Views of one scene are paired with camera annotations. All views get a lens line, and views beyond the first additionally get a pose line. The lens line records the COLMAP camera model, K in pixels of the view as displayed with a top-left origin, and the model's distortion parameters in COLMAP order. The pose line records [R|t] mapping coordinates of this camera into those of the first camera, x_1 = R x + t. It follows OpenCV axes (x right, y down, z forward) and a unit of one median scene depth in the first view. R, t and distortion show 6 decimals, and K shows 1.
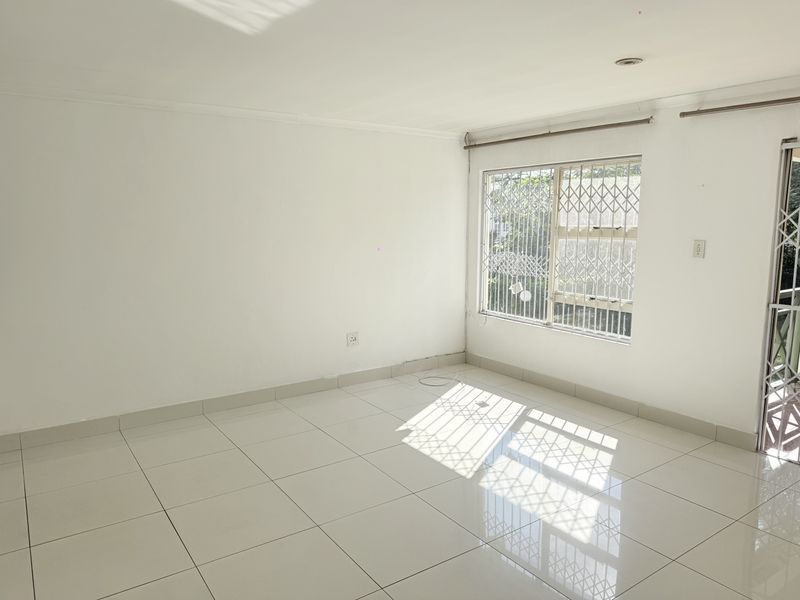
lens RADIAL K [[558.1, 0, 403.1], [0, 558.1, 298.6], [0, 0, 1]] dist [0.079711, -0.125544]
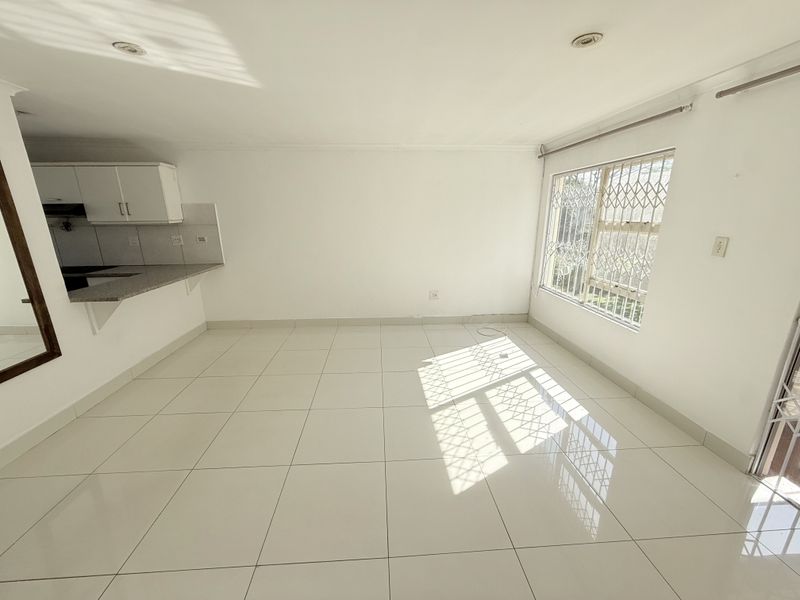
lens RADIAL K [[318.7, 0, 398.8], [0, 318.7, 299.0], [0, 0, 1]] dist [0.000045, 0.000200]
pose [[0.856078, 0.130443, -0.500114, 0.307837], [-0.071258, 0.988175, 0.135766, -0.033069], [0.511910, -0.080590, 0.855250, 0.244038]]
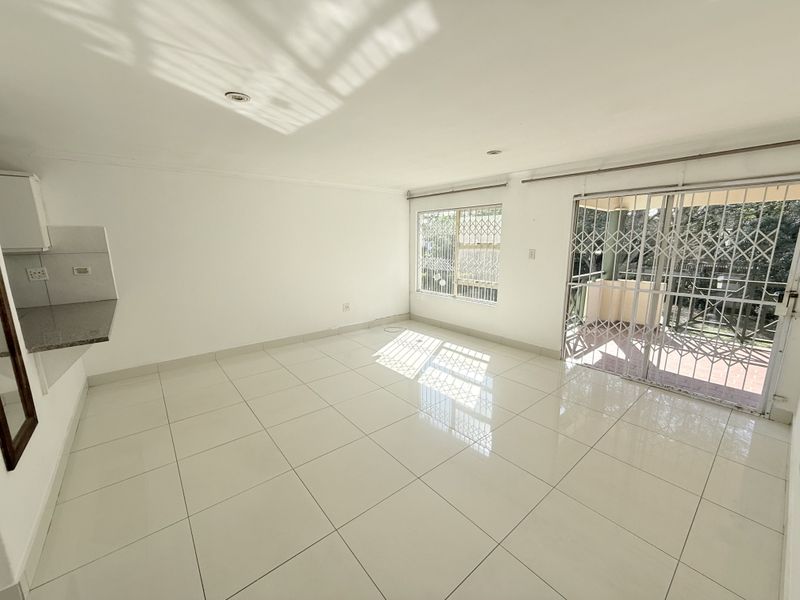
lens RADIAL K [[318.7, 0, 398.8], [0, 318.7, 299.0], [0, 0, 1]] dist [0.000045, 0.000200]
pose [[0.996780, -0.020502, 0.077523, -0.002433], [0.017251, 0.998953, 0.042373, 0.007568], [-0.078311, -0.040899, 0.996090, -0.026662]]
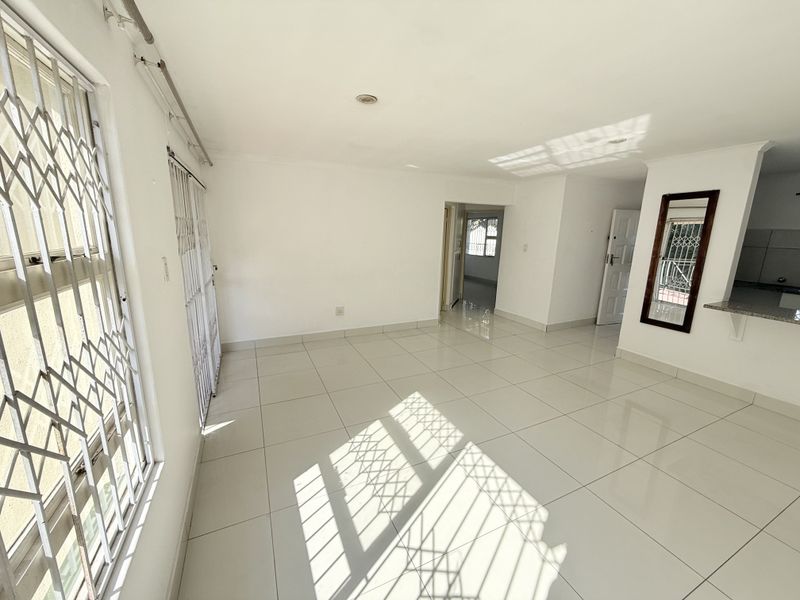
lens RADIAL K [[318.7, 0, 398.8], [0, 318.7, 299.0], [0, 0, 1]] dist [0.000045, 0.000200]
pose [[-0.985325, -0.053842, 0.161971, 0.134238], [0.006129, 0.937172, 0.348813, -0.175131], [-0.170576, 0.344687, -0.923090, 1.198524]]
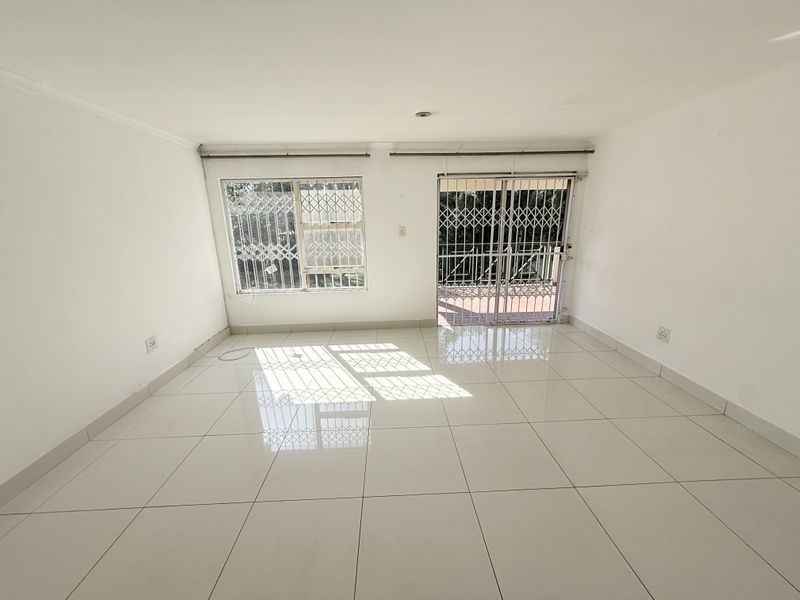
lens RADIAL K [[318.7, 0, 398.8], [0, 318.7, 299.0], [0, 0, 1]] dist [0.000045, 0.000200]
pose [[0.543634, -0.221100, 0.809677, -0.341089], [0.141756, 0.975008, 0.171069, -0.046380], [-0.827265, 0.021778, 0.561389, 0.375617]]
